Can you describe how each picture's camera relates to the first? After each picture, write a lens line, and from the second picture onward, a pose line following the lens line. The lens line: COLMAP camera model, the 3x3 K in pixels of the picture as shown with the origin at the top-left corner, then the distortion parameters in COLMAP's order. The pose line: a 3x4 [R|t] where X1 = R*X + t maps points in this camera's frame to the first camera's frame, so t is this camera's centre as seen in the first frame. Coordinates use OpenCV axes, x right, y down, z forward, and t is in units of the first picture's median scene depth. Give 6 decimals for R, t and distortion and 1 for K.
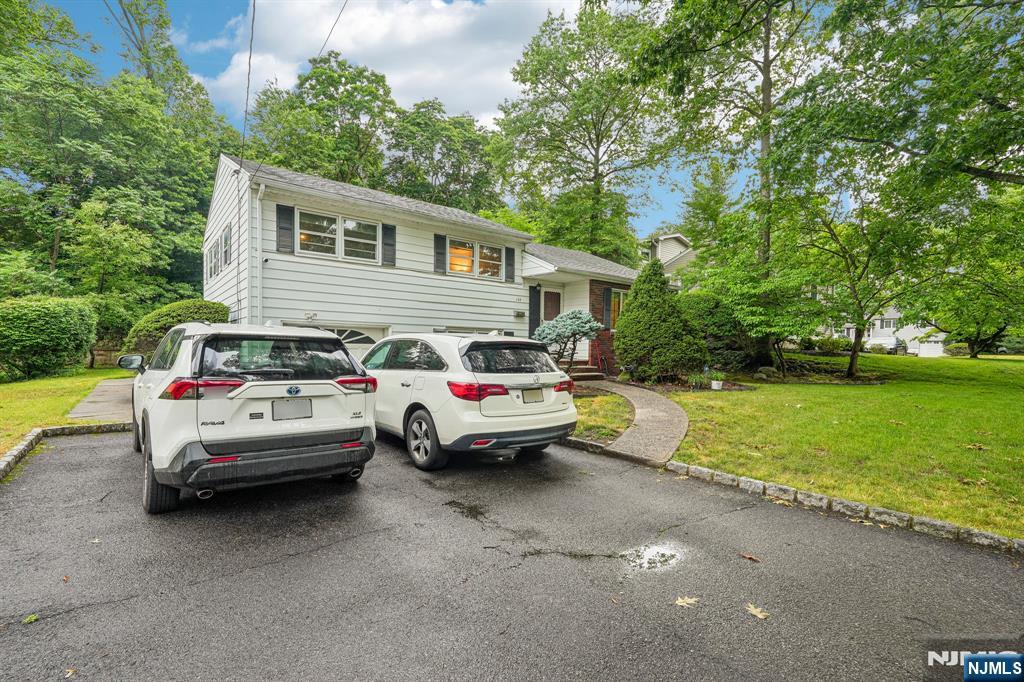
lens RADIAL K [[479.1, 0, 512.6], [0, 479.1, 355.3], [0, 0, 1]] dist [-0.000565, 0.005930]
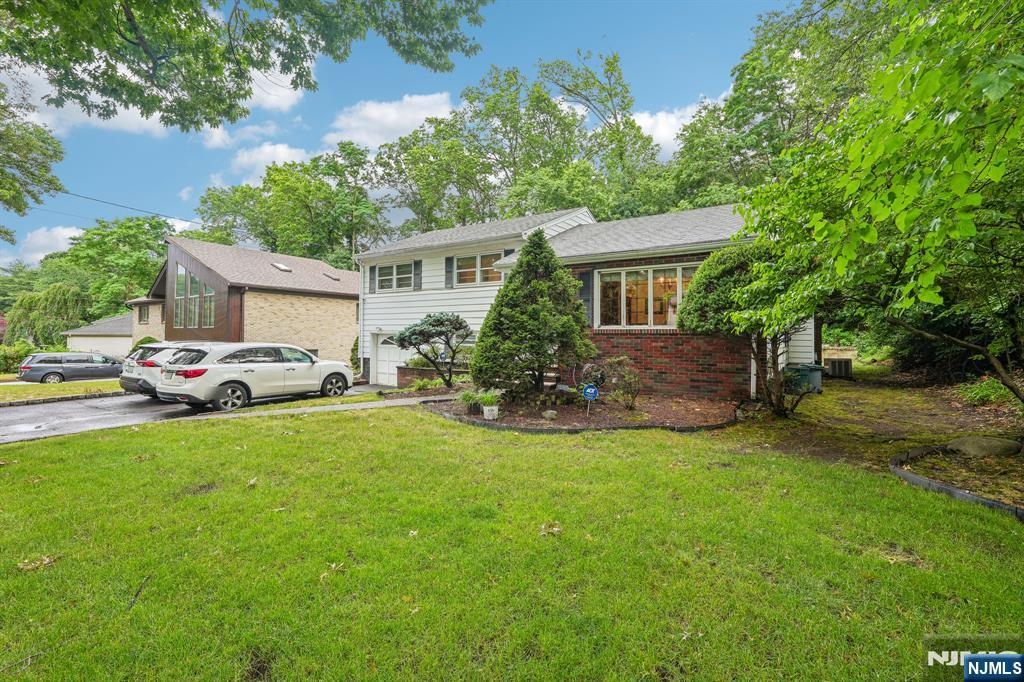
lens RADIAL K [[462.3, 0, 512.2], [0, 462.3, 328.4], [0, 0, 1]] dist [-0.003221, 0.000232]
pose [[0.294414, -0.028418, -0.955255, 1.077379], [-0.012761, 0.999352, -0.033663, -0.030480], [0.955593, 0.022101, 0.293860, 0.844909]]
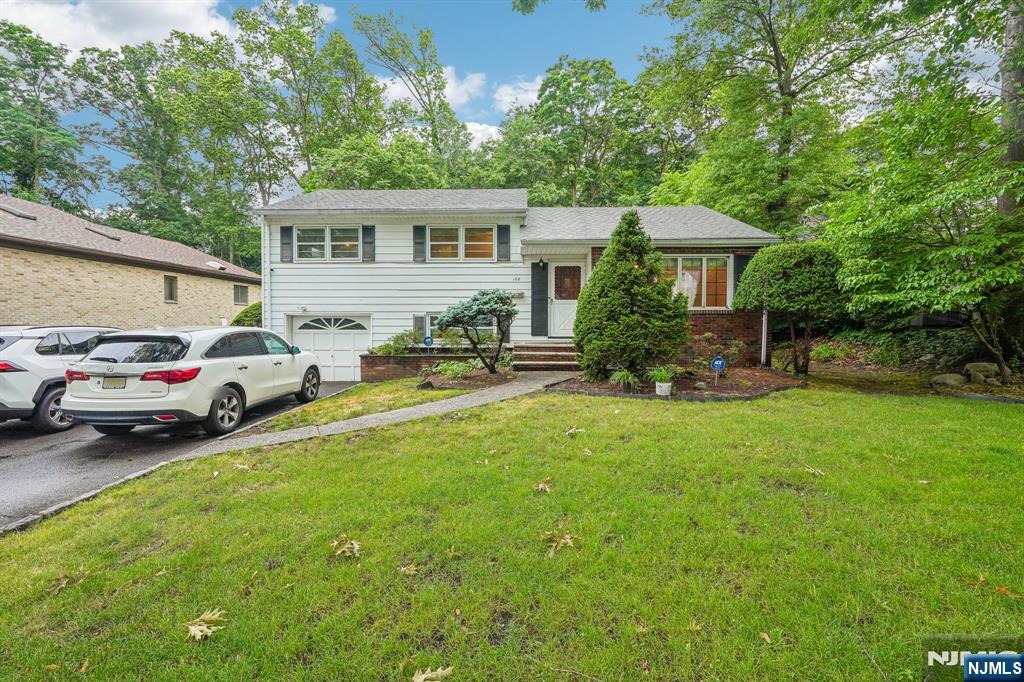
lens RADIAL K [[462.8, 0, 512.0], [0, 462.8, 341.0], [0, 0, 1]] dist [-0.011379, 0.005928]
pose [[0.762308, 0.010257, -0.647134, 0.701837], [0.003963, 0.999782, 0.020515, -0.016600], [0.647203, -0.018204, 0.762101, 0.362963]]
